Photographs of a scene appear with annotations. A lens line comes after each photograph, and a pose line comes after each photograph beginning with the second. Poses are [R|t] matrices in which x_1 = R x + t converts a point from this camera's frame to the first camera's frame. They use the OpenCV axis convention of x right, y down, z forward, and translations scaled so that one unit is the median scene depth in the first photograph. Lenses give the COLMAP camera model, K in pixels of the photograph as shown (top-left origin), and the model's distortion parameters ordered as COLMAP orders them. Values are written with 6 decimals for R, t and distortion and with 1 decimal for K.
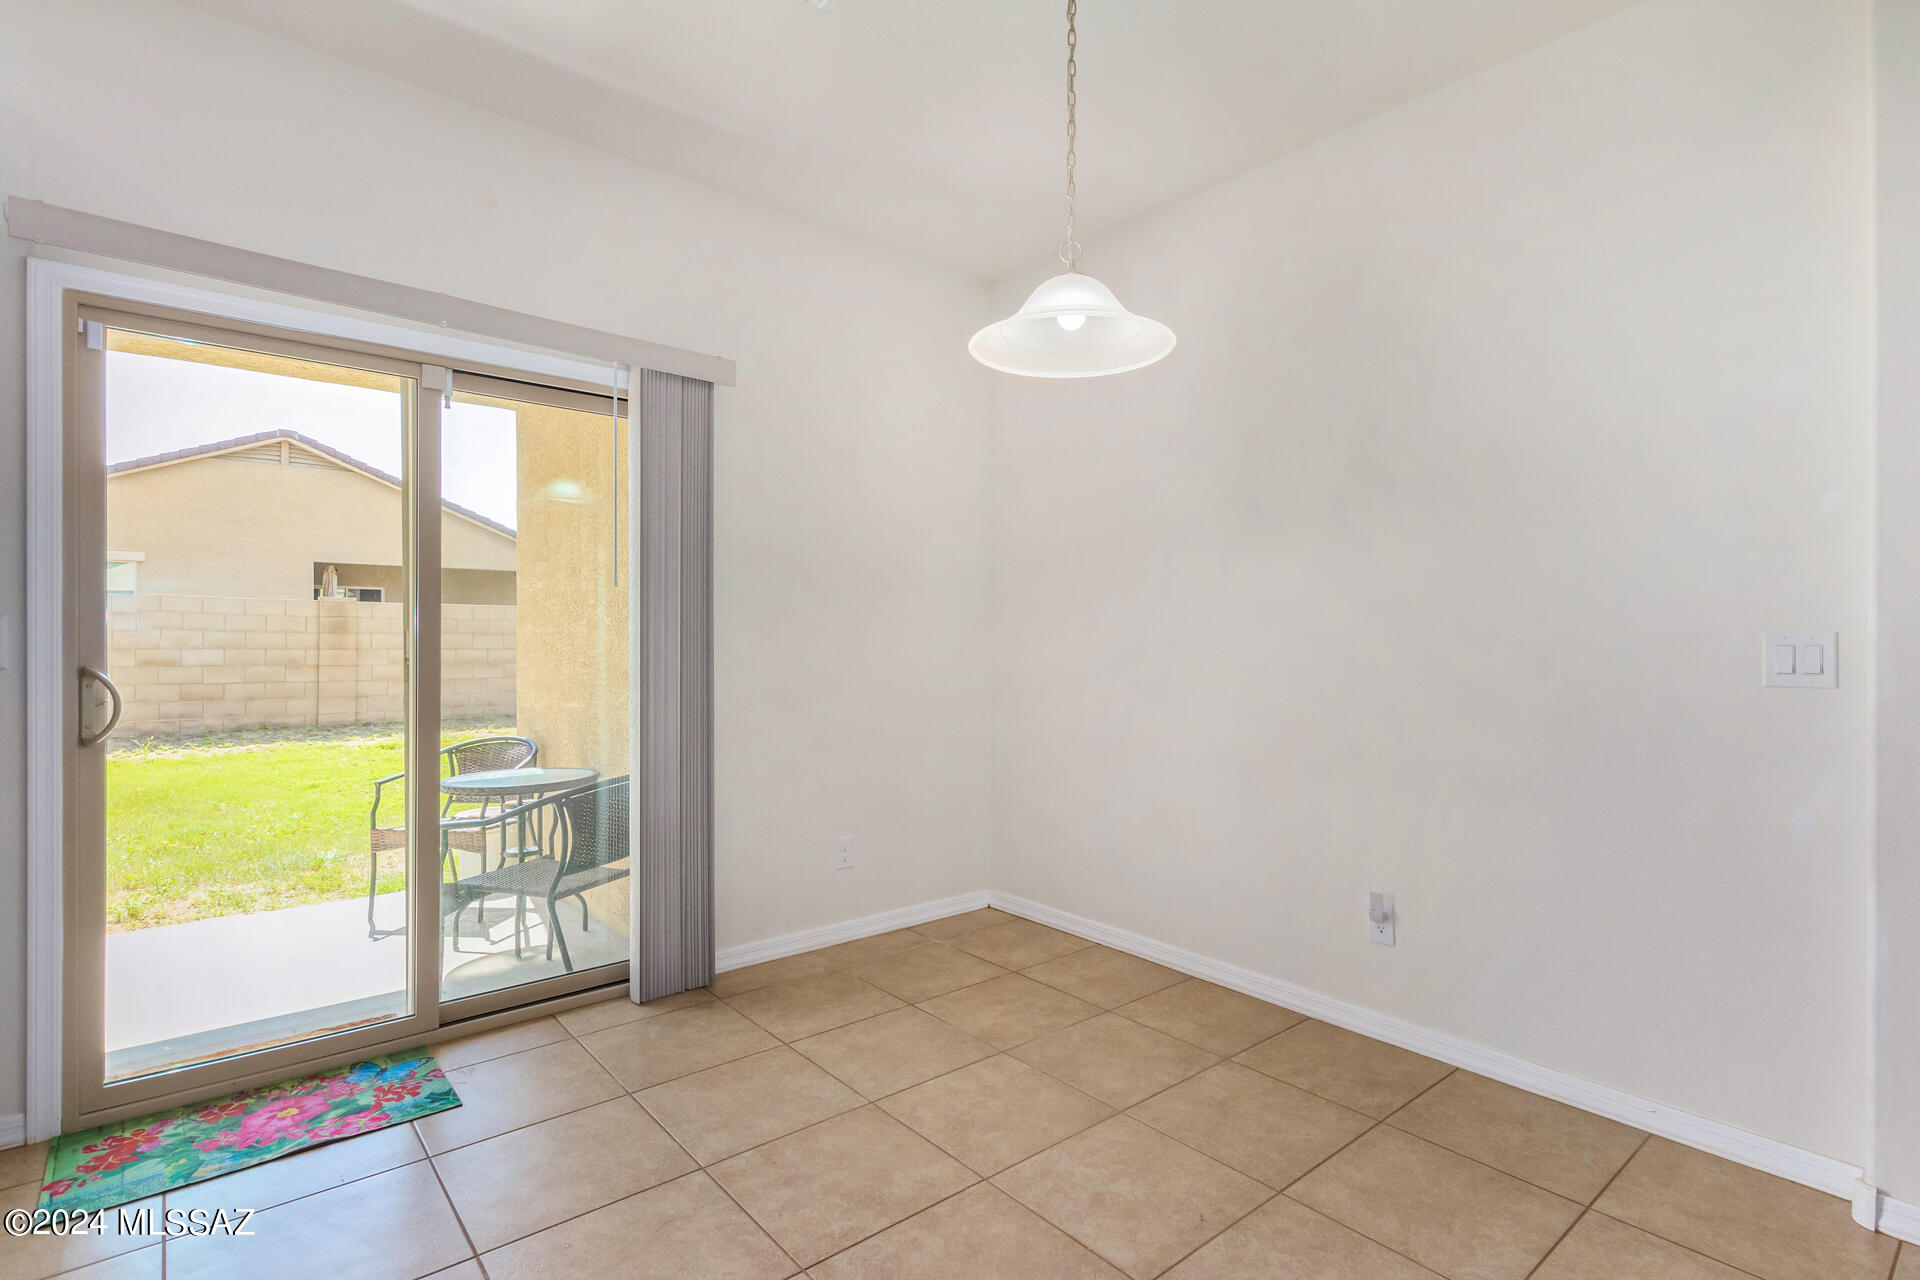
lens RADIAL K [[941.1, 0, 960.6], [0, 941.1, 642.1], [0, 0, 1]] dist [0.013921, -0.001291]
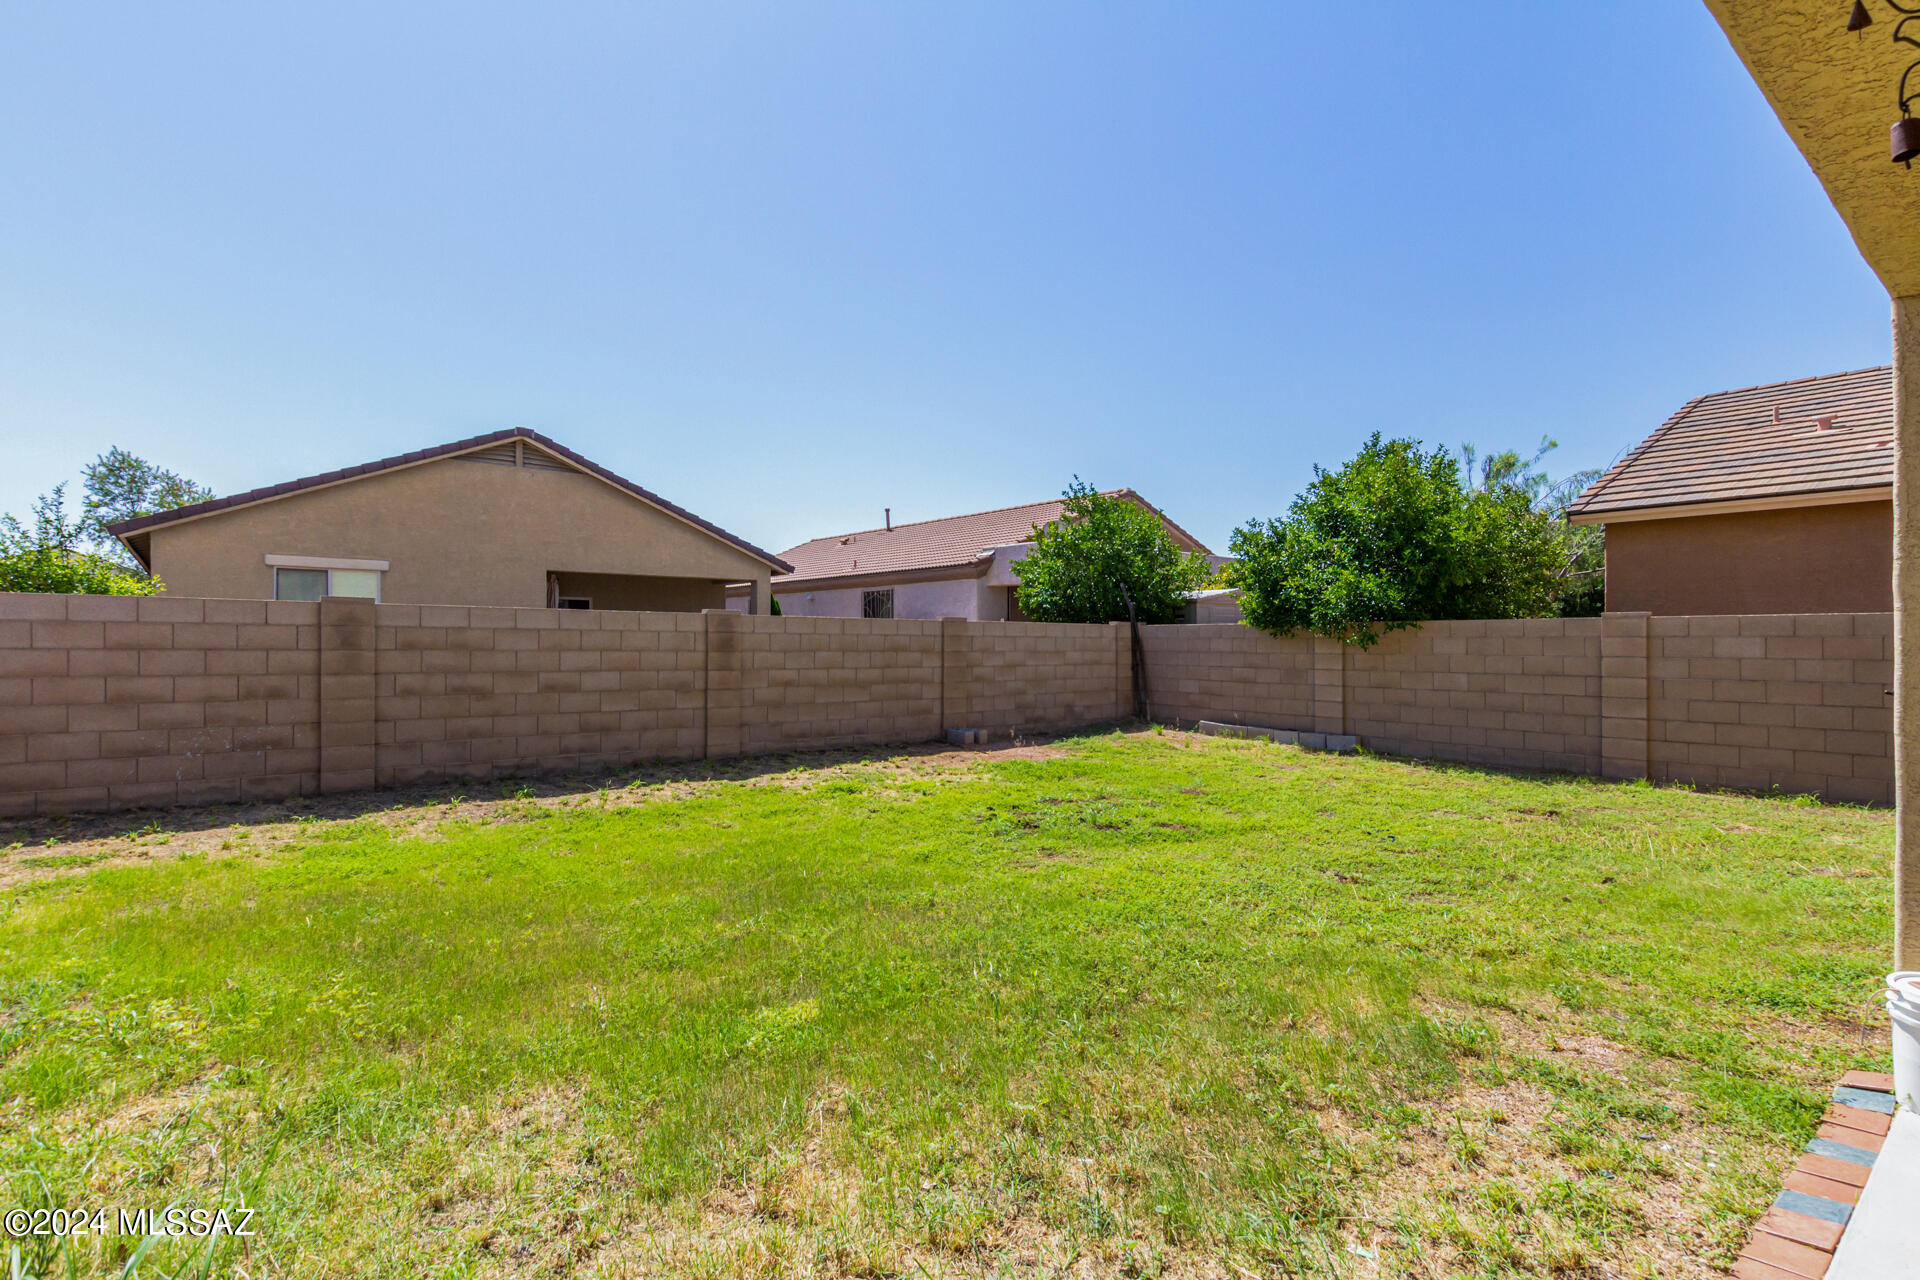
lens RADIAL K [[941.1, 0, 940.2], [0, 941.1, 636.3], [0, 0, 1]] dist [0.013921, -0.001291]
pose [[0.999569, -0.004808, -0.028953, -0.435042], [0.004460, 0.999917, -0.012062, -0.011973], [0.029009, 0.011928, 0.999508, 0.145722]]
